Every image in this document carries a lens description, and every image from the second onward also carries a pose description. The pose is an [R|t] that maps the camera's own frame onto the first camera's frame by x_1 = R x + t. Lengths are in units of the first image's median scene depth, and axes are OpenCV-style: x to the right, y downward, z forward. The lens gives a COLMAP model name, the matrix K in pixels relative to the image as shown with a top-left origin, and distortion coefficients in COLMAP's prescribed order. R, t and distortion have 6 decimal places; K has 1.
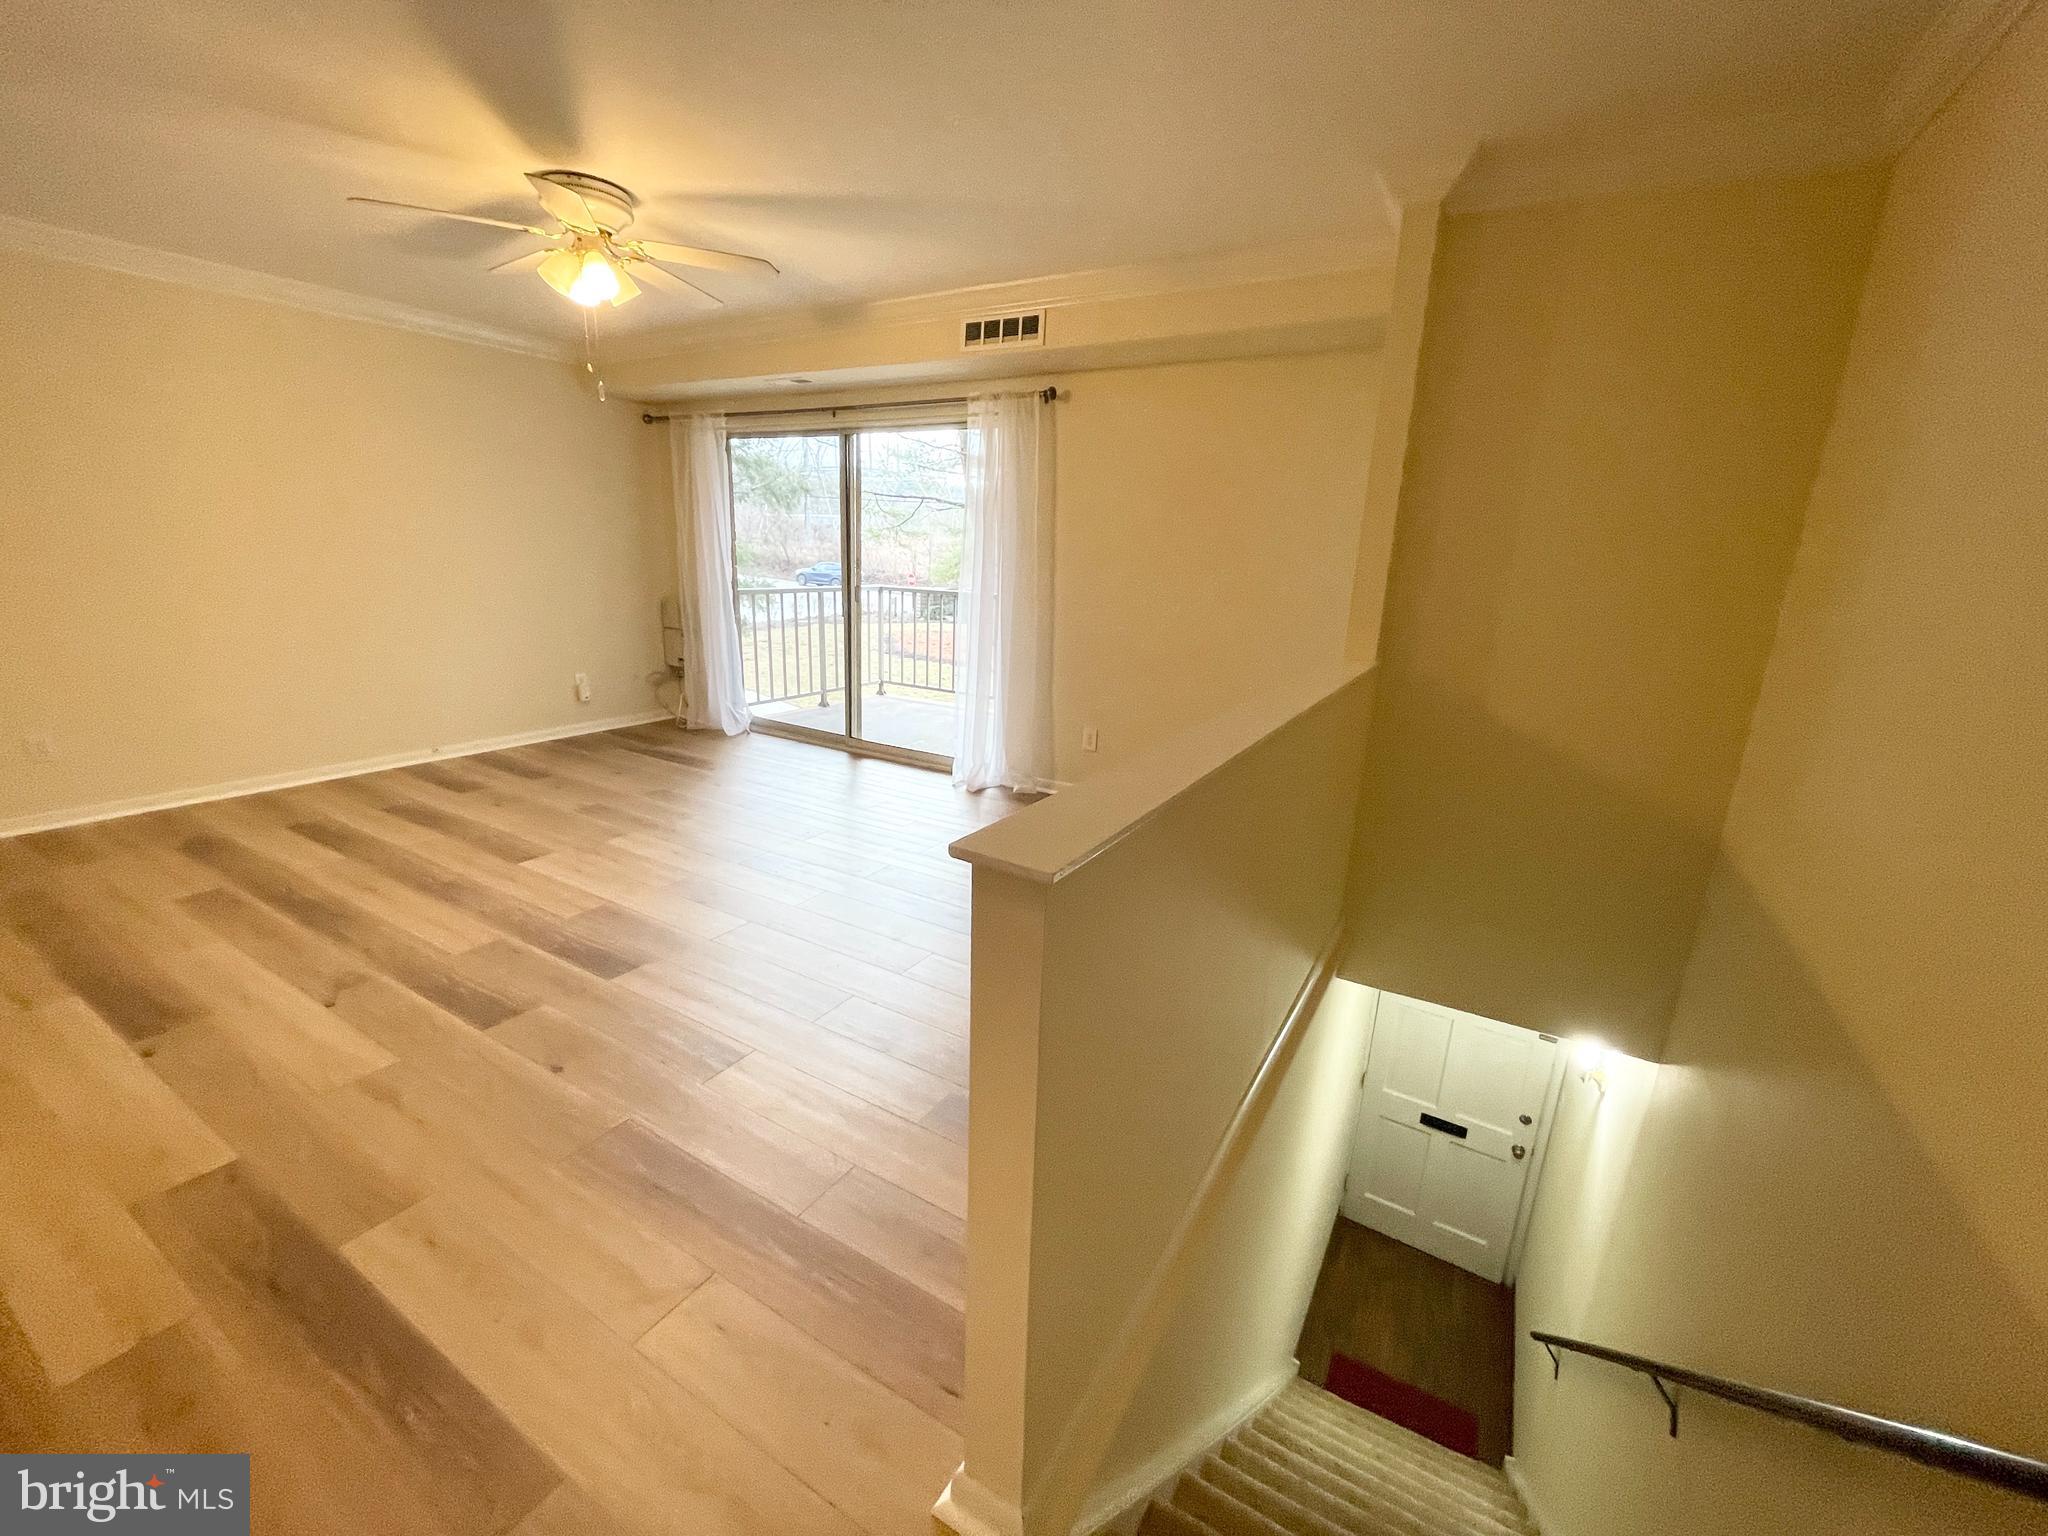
lens RADIAL K [[826.5, 0, 1029.2], [0, 826.5, 767.9], [0, 0, 1]] dist [-0.001556, -0.000561]
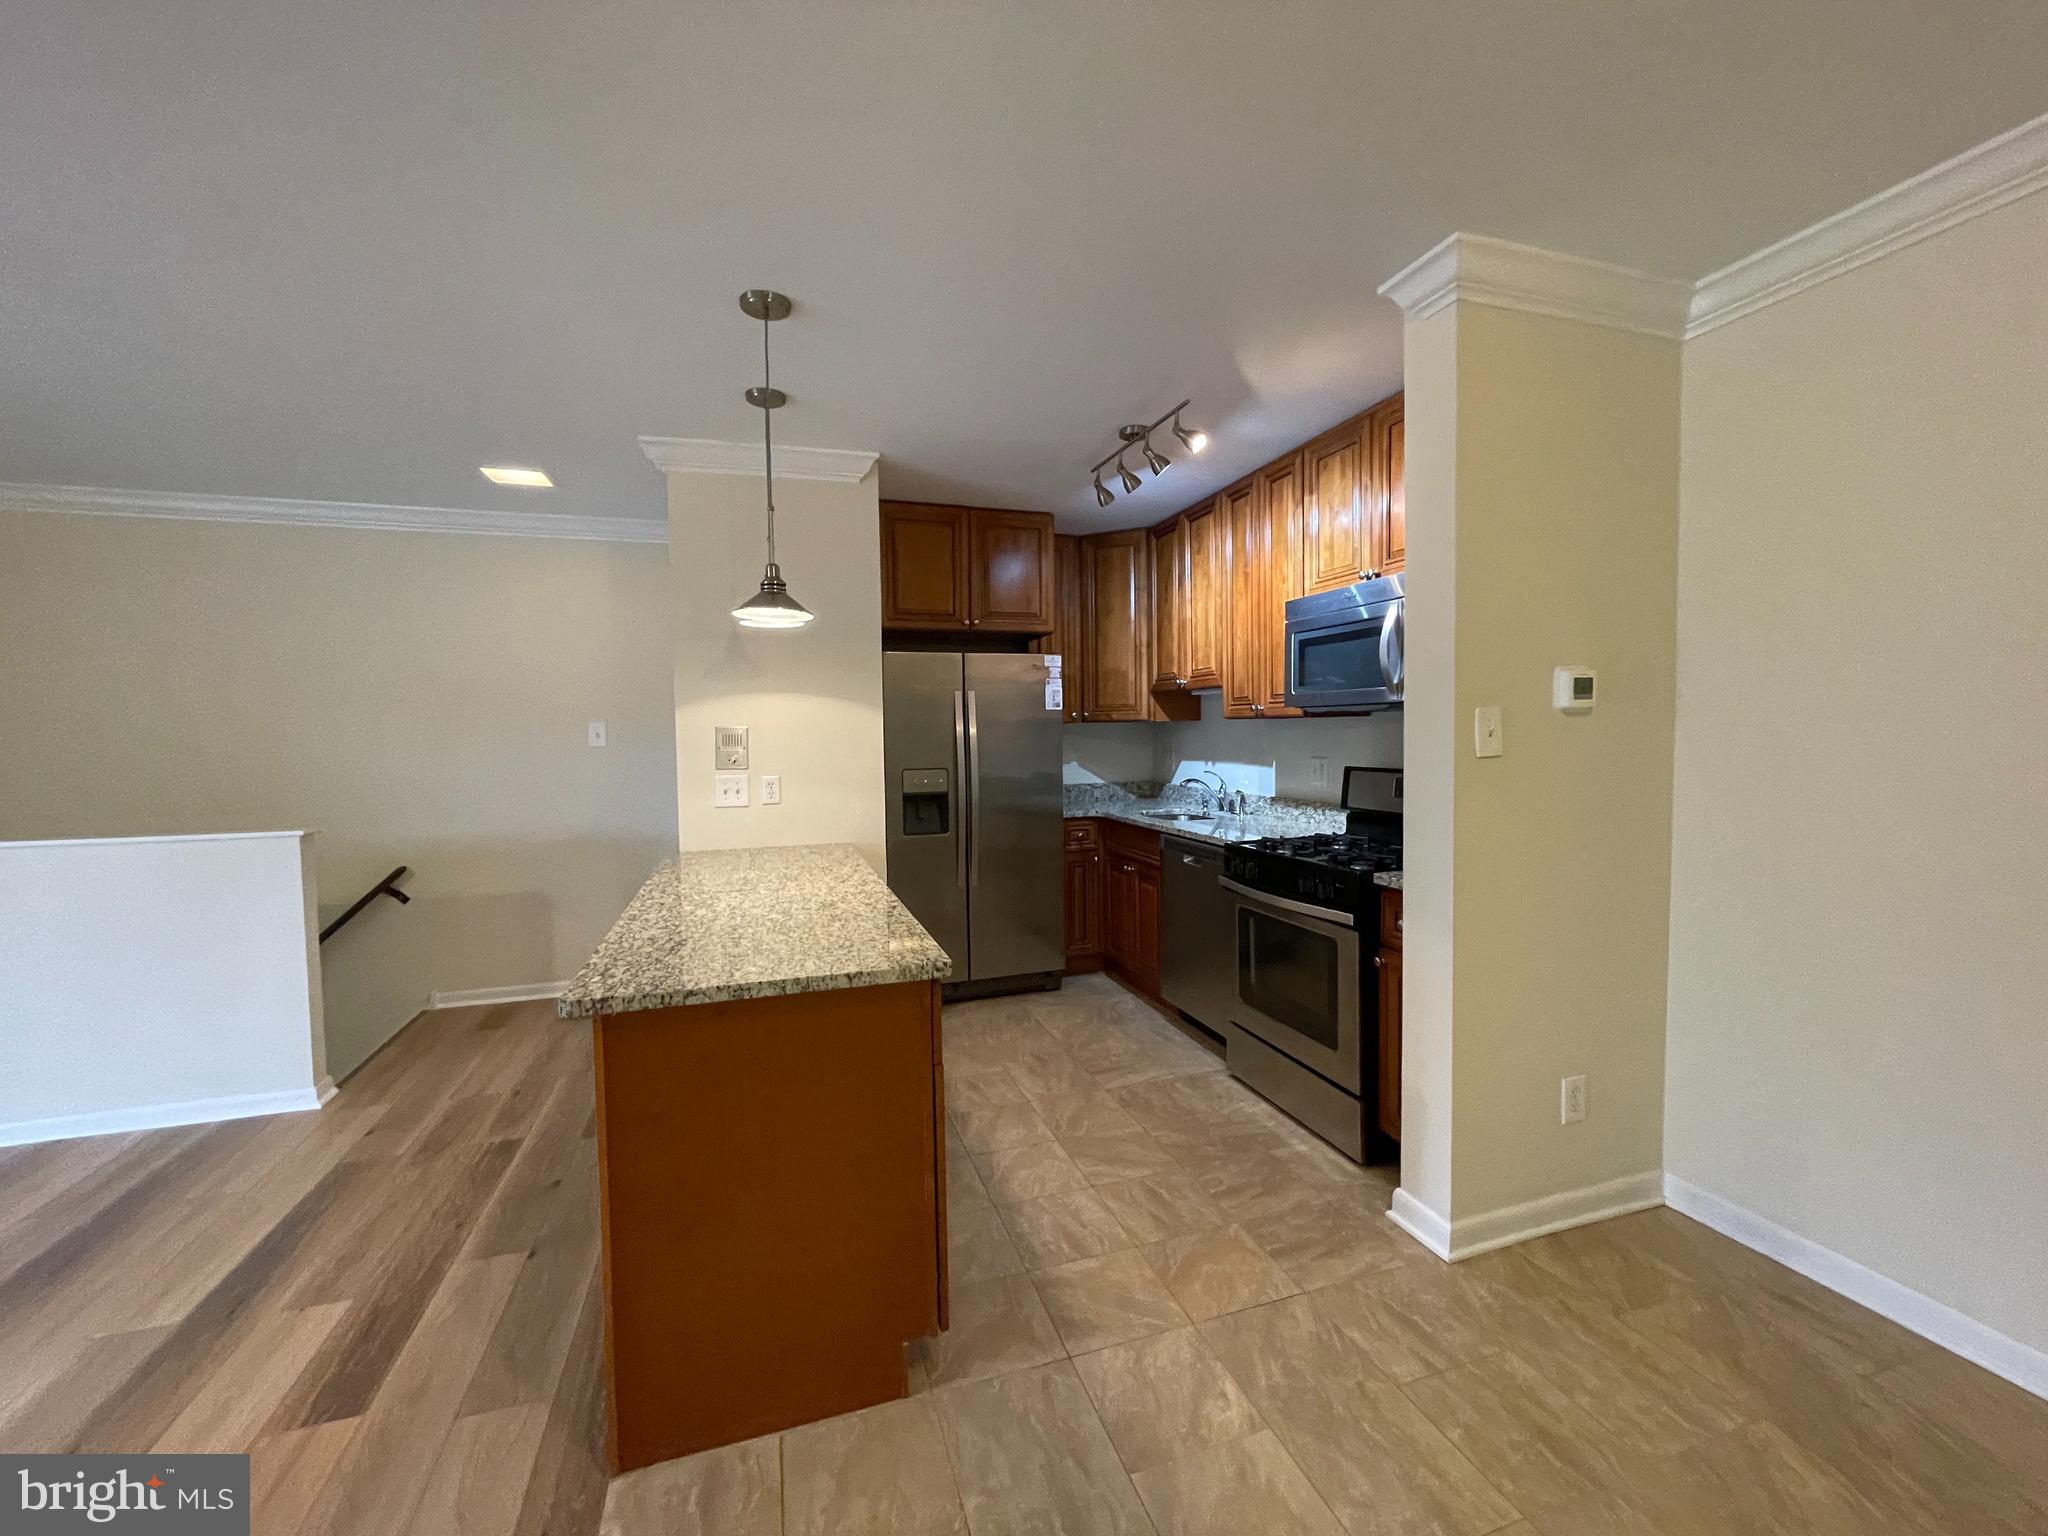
lens RADIAL K [[826.5, 0, 1029.2], [0, 826.5, 767.9], [0, 0, 1]] dist [-0.001556, -0.000561]
pose [[-0.750795, -0.055347, 0.658212, -0.954755], [0.159206, 0.951943, 0.261645, -0.117453], [-0.641061, 0.301233, -0.705903, 0.306355]]
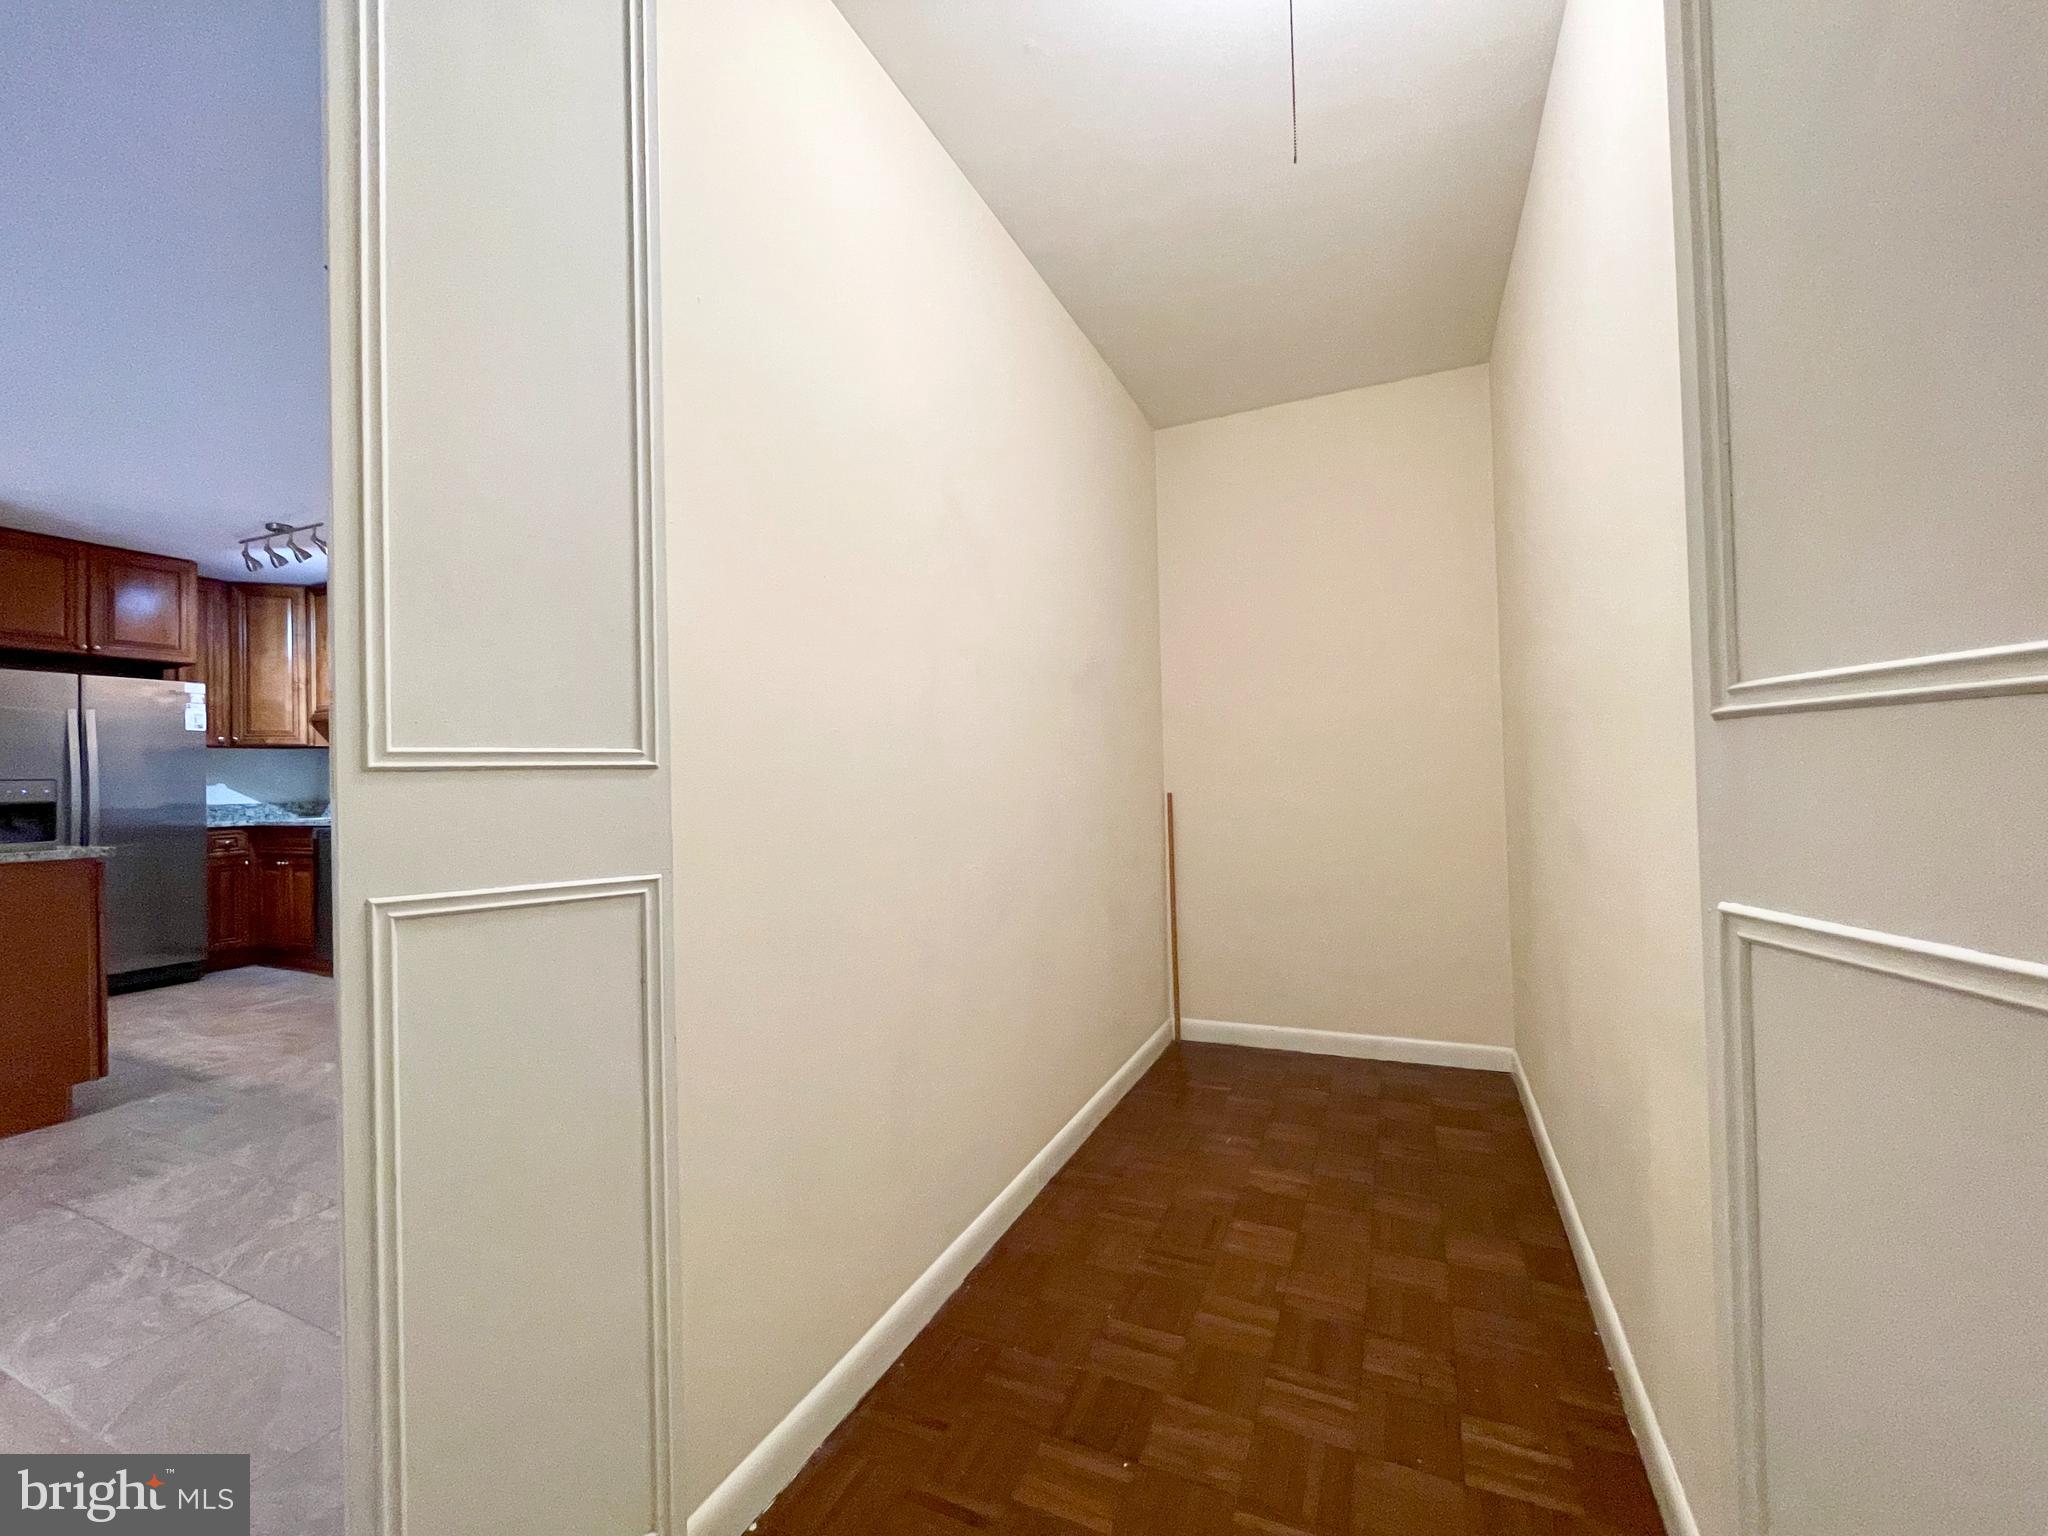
lens RADIAL K [[826.5, 0, 1029.2], [0, 826.5, 767.9], [0, 0, 1]] dist [-0.001556, -0.000561]
pose [[-0.994715, -0.014416, -0.101658, -1.344730], [-0.038770, 0.969532, 0.241878, -0.188549], [0.095074, 0.244541, -0.964967, 0.780207]]
